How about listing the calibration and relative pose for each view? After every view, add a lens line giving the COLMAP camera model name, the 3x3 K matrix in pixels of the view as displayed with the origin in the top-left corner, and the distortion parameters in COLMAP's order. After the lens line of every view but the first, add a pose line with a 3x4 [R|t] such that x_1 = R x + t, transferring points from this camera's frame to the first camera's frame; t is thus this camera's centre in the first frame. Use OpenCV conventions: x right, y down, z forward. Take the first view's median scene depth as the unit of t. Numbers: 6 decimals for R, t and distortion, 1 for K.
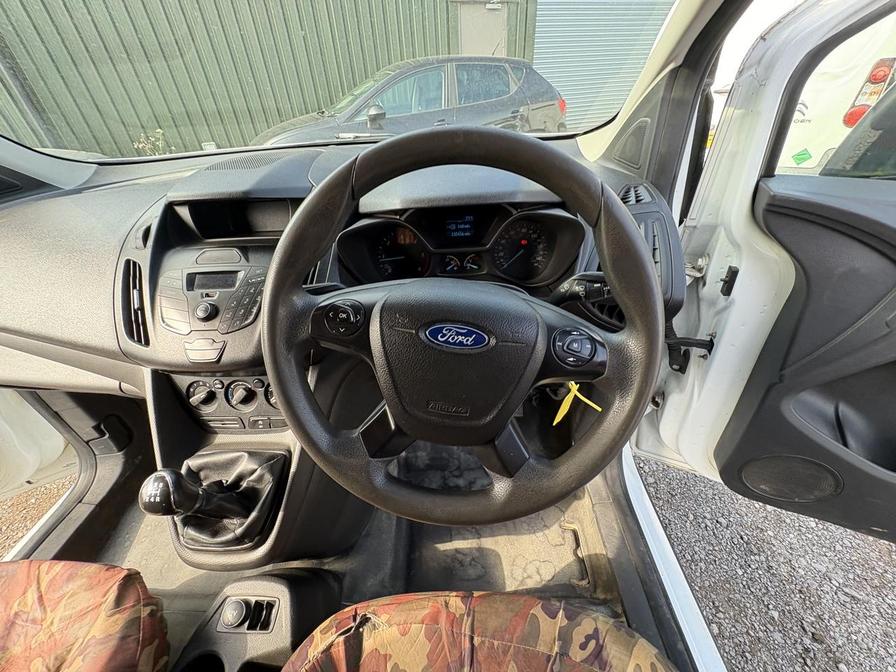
lens RADIAL K [[357.8, 0, 450.0], [0, 357.8, 338.6], [0, 0, 1]] dist [0.001702, -0.000191]
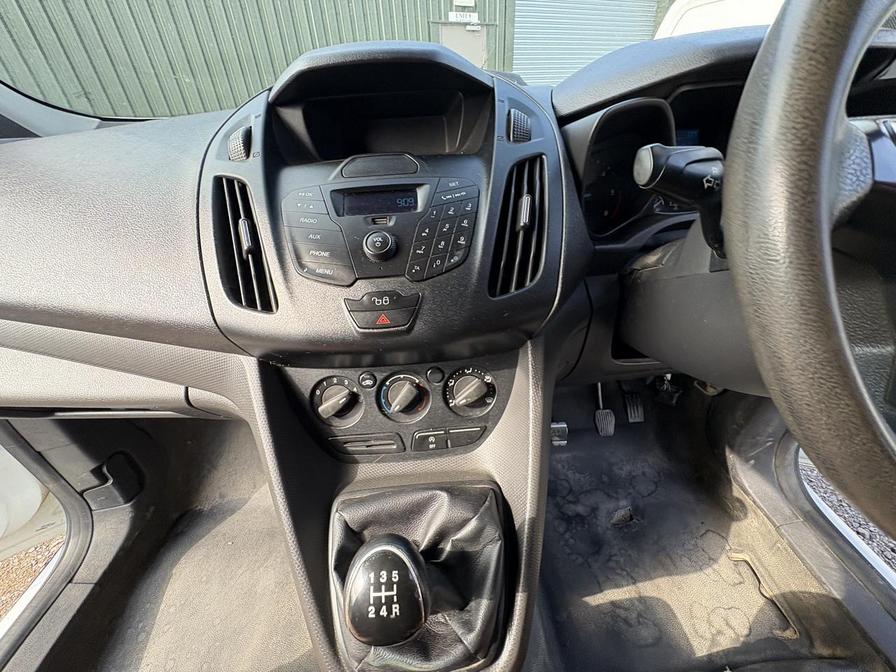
lens RADIAL K [[356.2, 0, 446.5], [0, 356.2, 338.0], [0, 0, 1]] dist [0.000690, -0.000014]
pose [[0.996436, -0.043535, 0.072252, -0.453874], [0.047857, 0.997099, -0.059194, 0.081135], [-0.069466, 0.062441, 0.995628, 0.311865]]
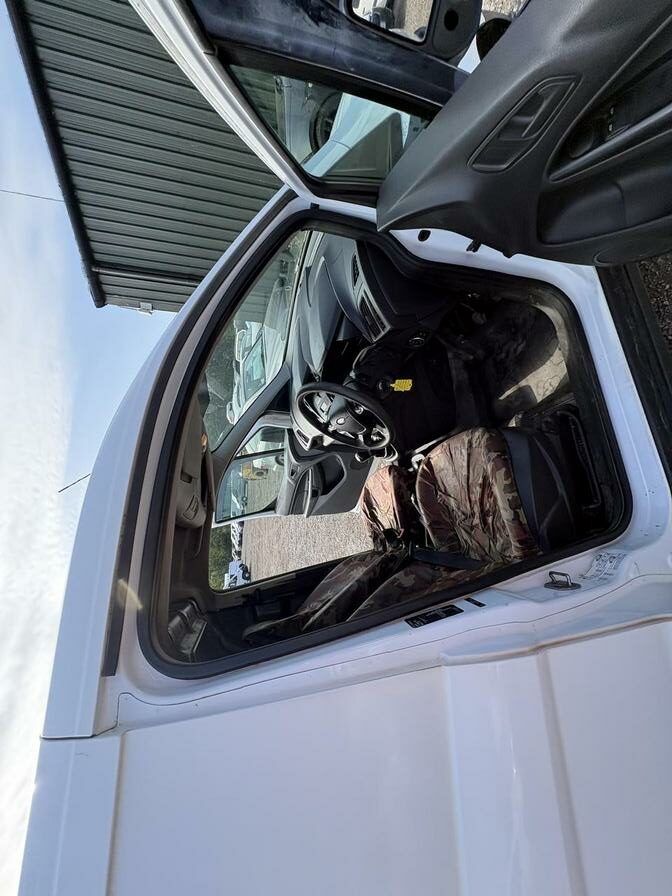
lens RADIAL K [[356.8, 0, 336.6], [0, 356.8, 468.4], [0, 0, 1]] dist [-0.002874, -0.000194]
pose [[0.320637, -0.254075, -0.912490, 1.558148], [0.809624, 0.573529, 0.124797, -0.115841], [0.491632, -0.778788, 0.389600, -0.435883]]
